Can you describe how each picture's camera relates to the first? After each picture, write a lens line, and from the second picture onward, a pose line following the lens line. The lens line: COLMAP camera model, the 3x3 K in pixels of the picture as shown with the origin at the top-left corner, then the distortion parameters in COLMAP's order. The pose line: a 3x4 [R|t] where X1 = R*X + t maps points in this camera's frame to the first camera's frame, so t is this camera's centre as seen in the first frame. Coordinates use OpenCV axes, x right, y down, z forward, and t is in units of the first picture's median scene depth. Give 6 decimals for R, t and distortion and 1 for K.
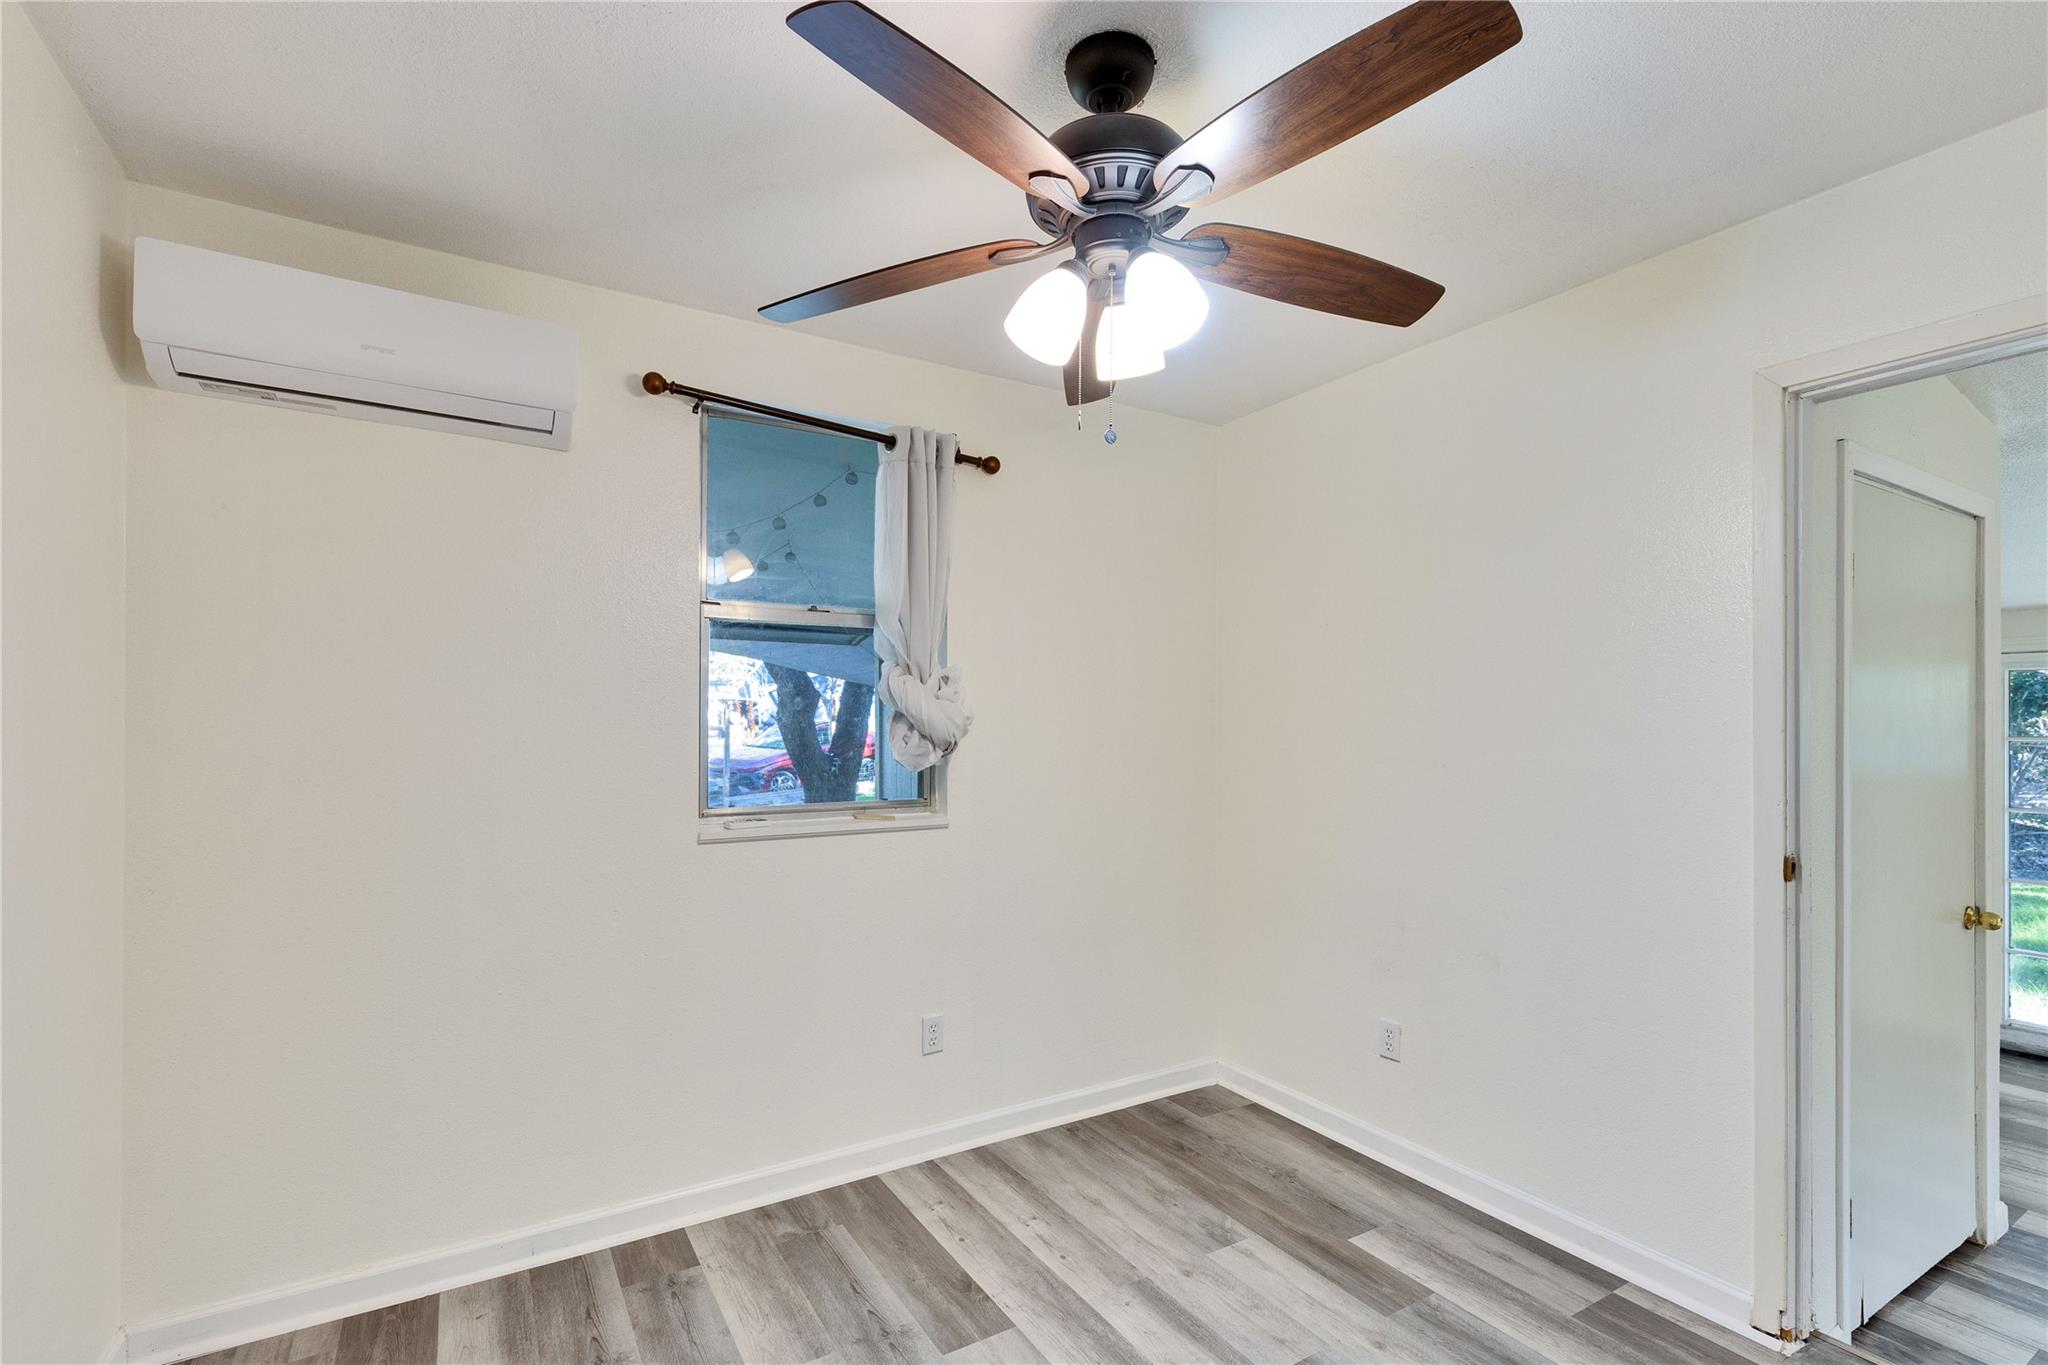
lens RADIAL K [[936.1, 0, 1014.6], [0, 936.1, 699.1], [0, 0, 1]] dist [-0.001941, -0.001771]
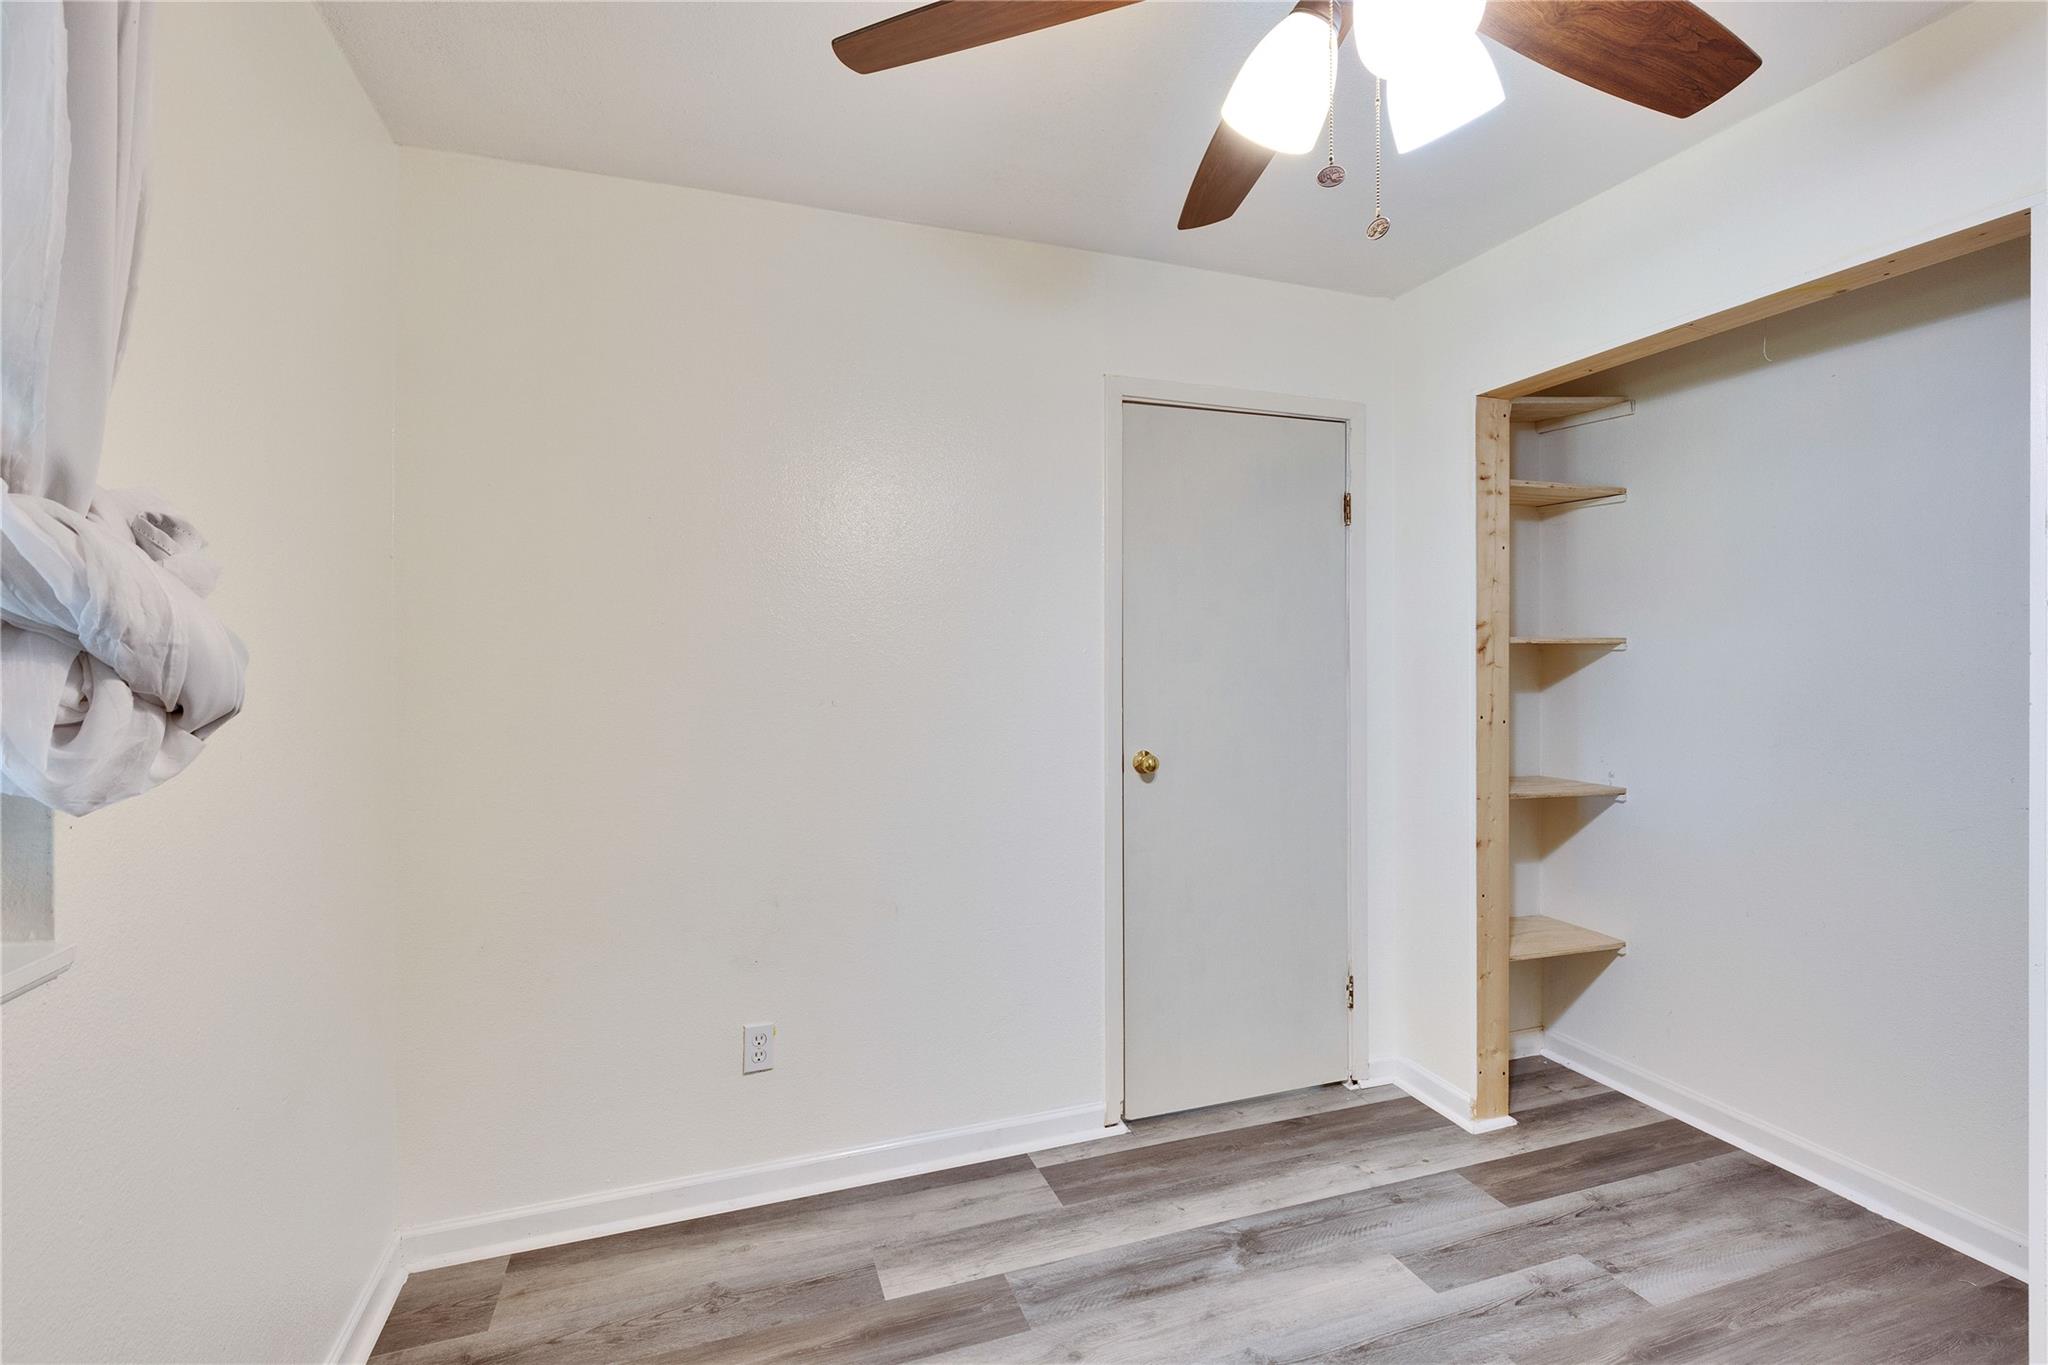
lens RADIAL K [[936.1, 0, 1002.9], [0, 936.1, 635.2], [0, 0, 1]] dist [-0.001941, -0.001771]
pose [[0.205298, 0.017524, 0.978543, -0.413846], [-0.006740, 0.999841, -0.016492, 0.024292], [-0.978676, -0.003209, 0.205383, 0.741989]]
